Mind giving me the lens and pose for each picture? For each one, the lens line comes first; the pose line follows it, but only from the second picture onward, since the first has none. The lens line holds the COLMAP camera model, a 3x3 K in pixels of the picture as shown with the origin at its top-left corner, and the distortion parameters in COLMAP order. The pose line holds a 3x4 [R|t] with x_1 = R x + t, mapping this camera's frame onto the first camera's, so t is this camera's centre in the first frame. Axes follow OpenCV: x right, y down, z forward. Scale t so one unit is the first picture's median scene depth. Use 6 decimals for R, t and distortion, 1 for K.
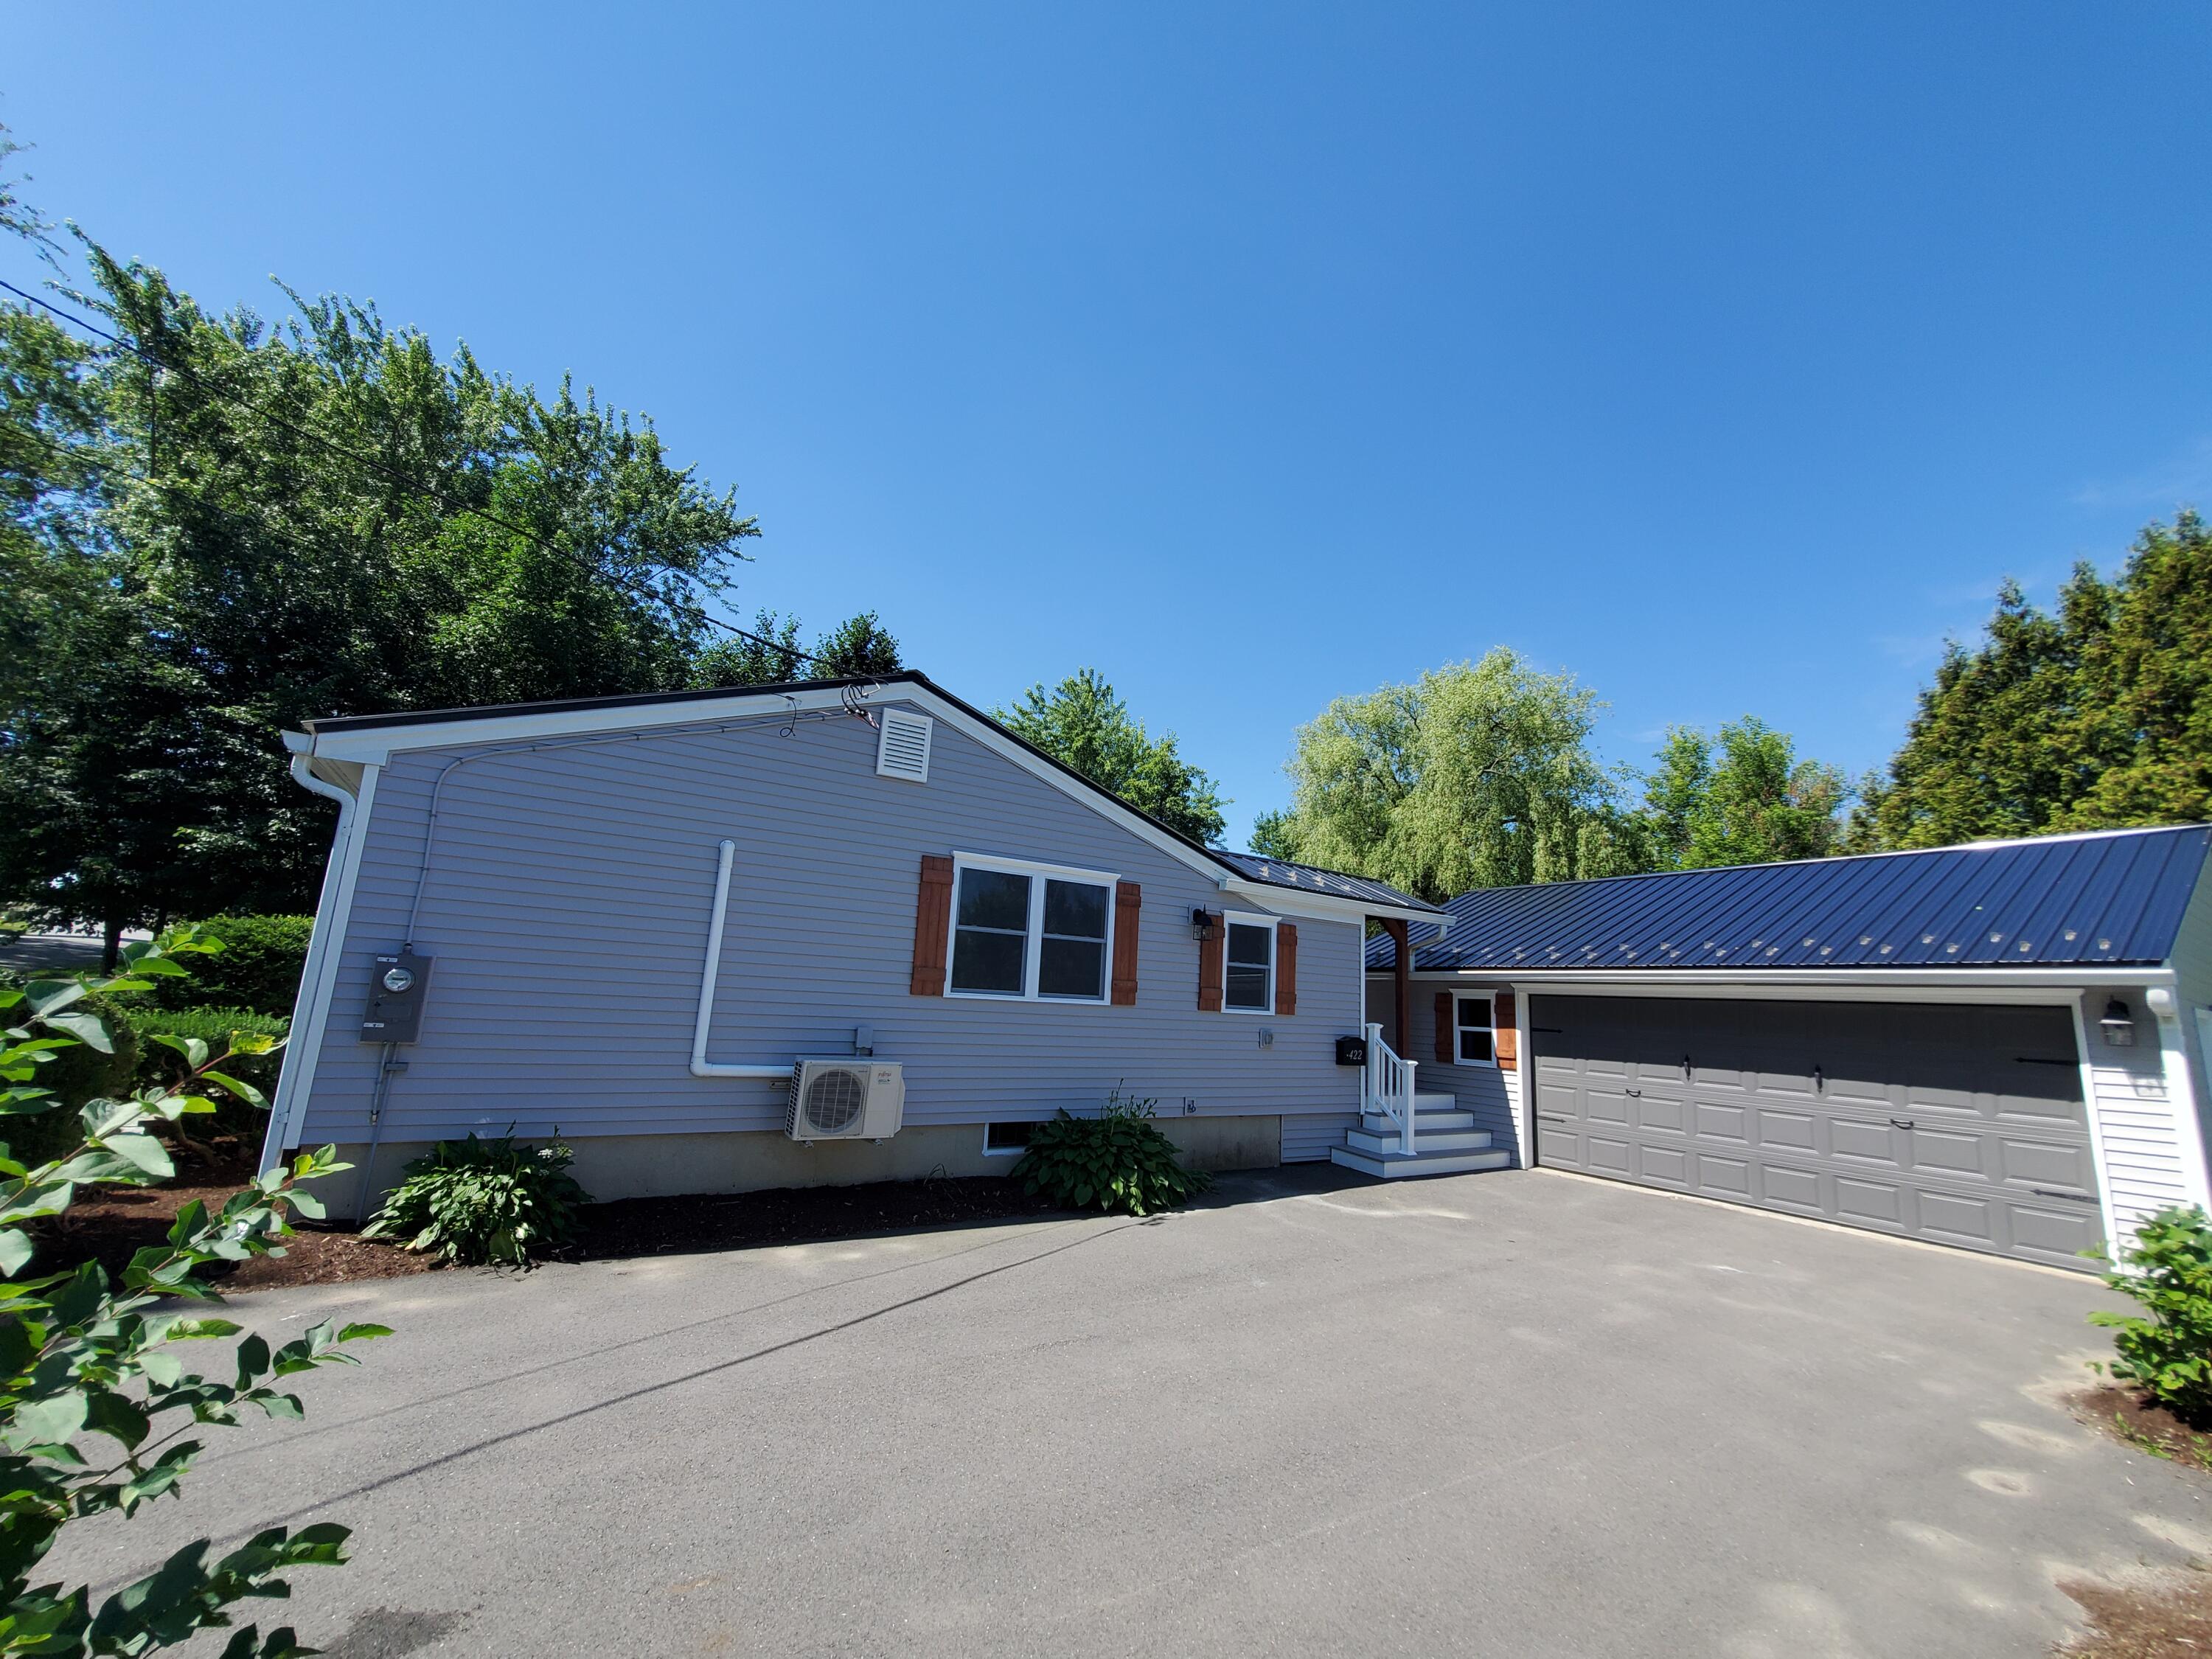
lens RADIAL K [[874.5, 0, 1124.0], [0, 874.5, 836.2], [0, 0, 1]] dist [-0.000211, -0.000730]
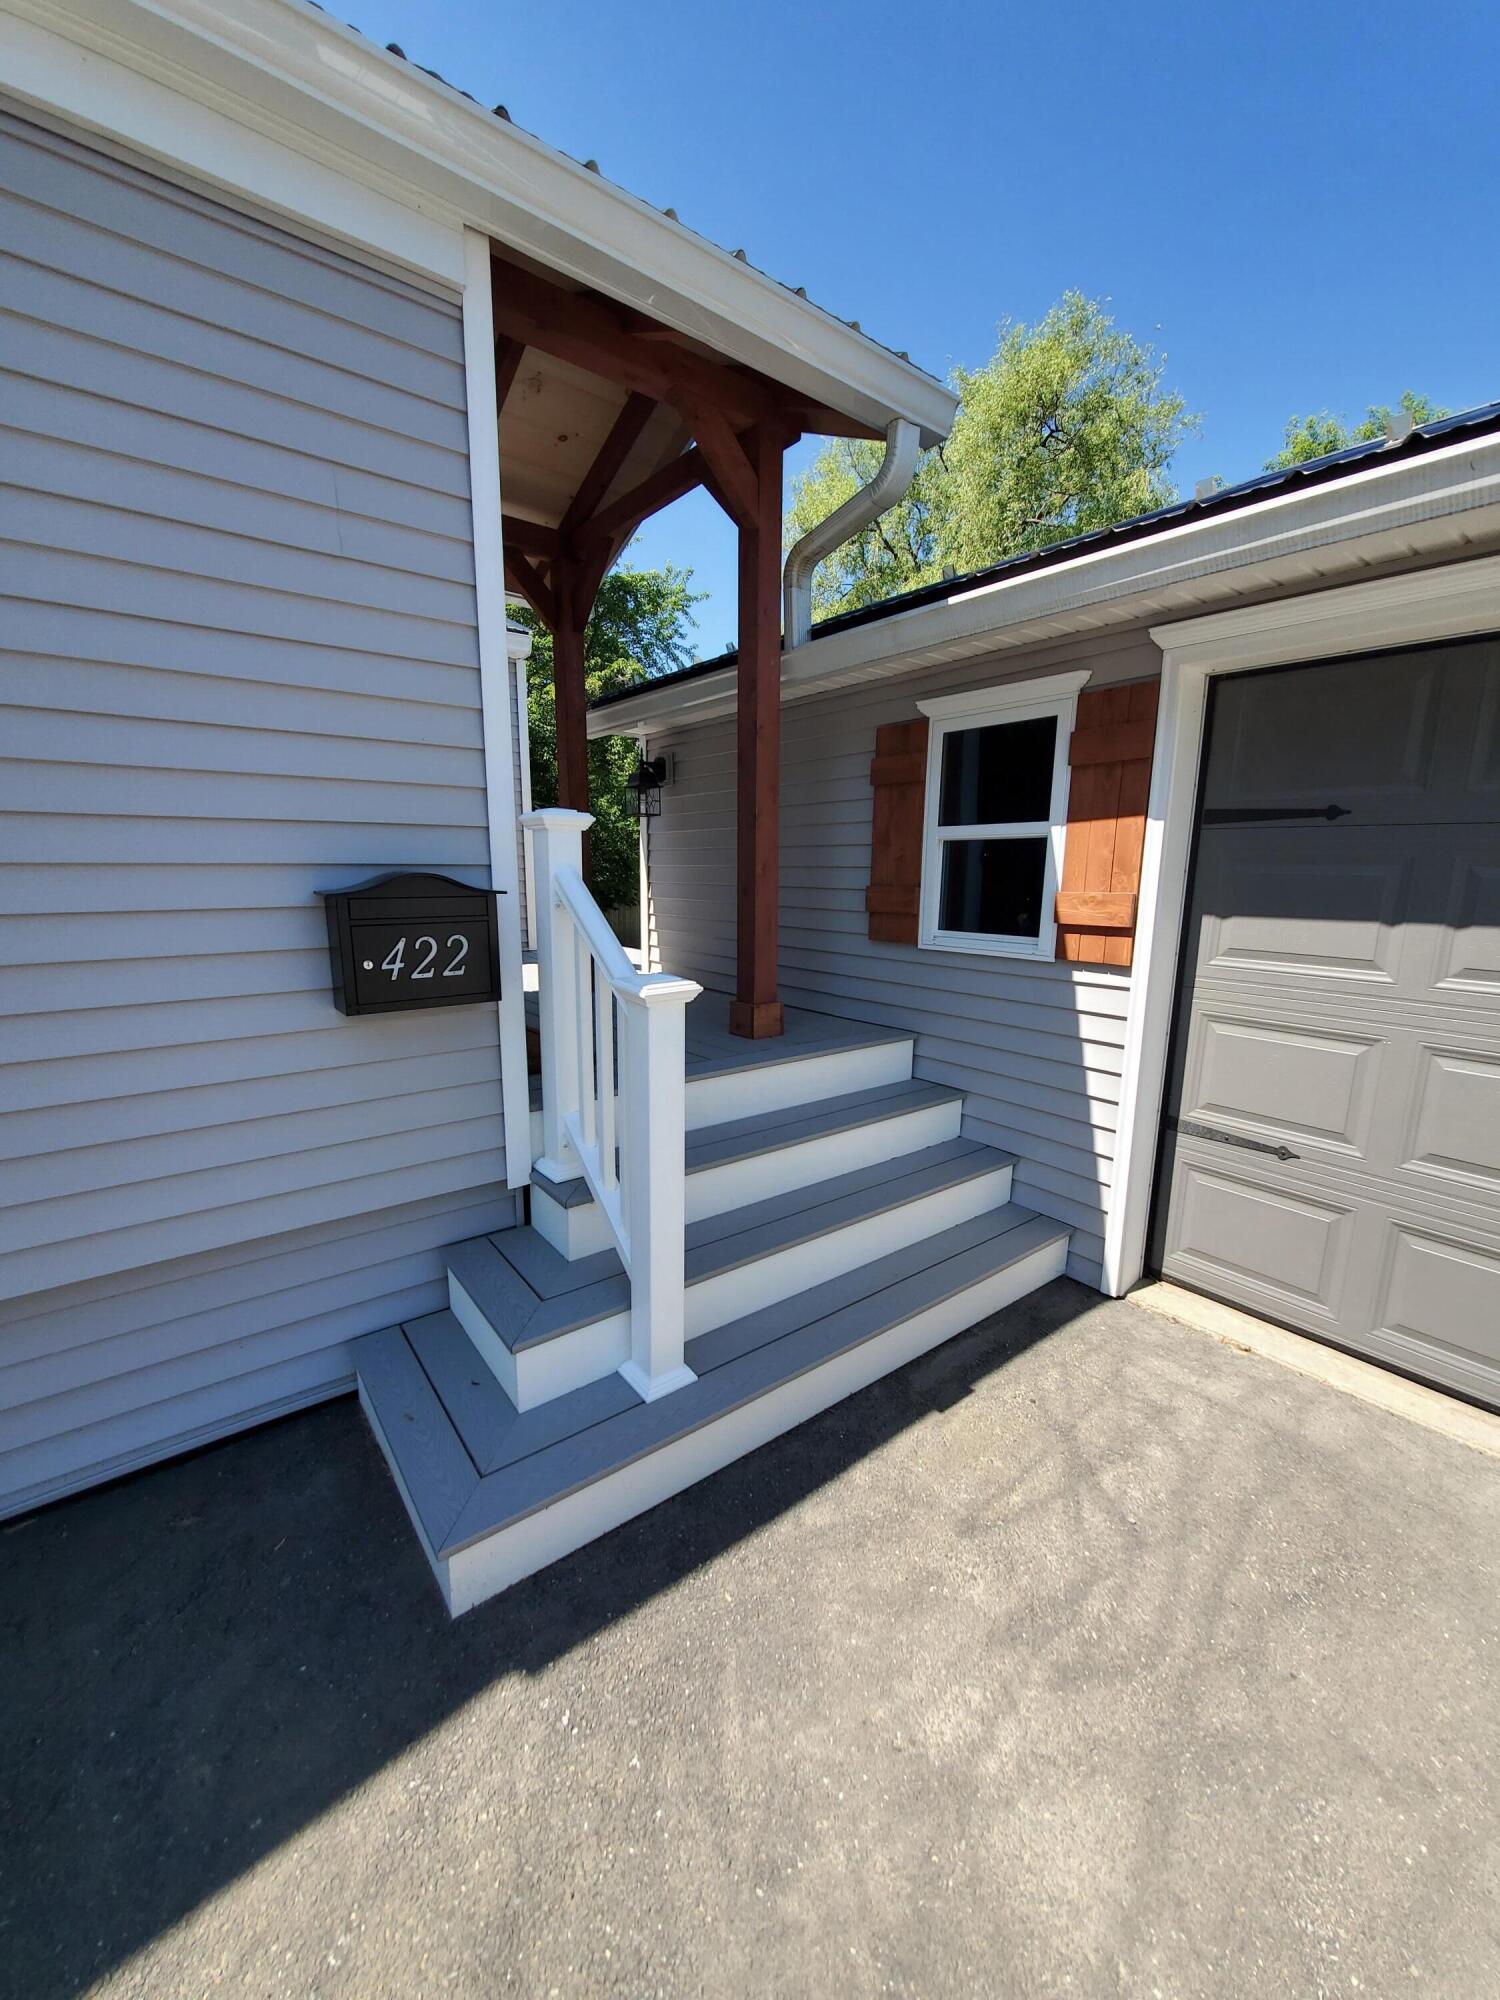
lens RADIAL K [[774.3, 0, 750.0], [0, 774.3, 1000.0], [0, 0, 1]] dist [-0.010459, -0.000140]
pose [[0.995775, -0.054941, 0.073582, 0.306459], [0.025030, 0.933326, 0.358156, 0.182987], [-0.088353, -0.354800, 0.930758, 0.765446]]
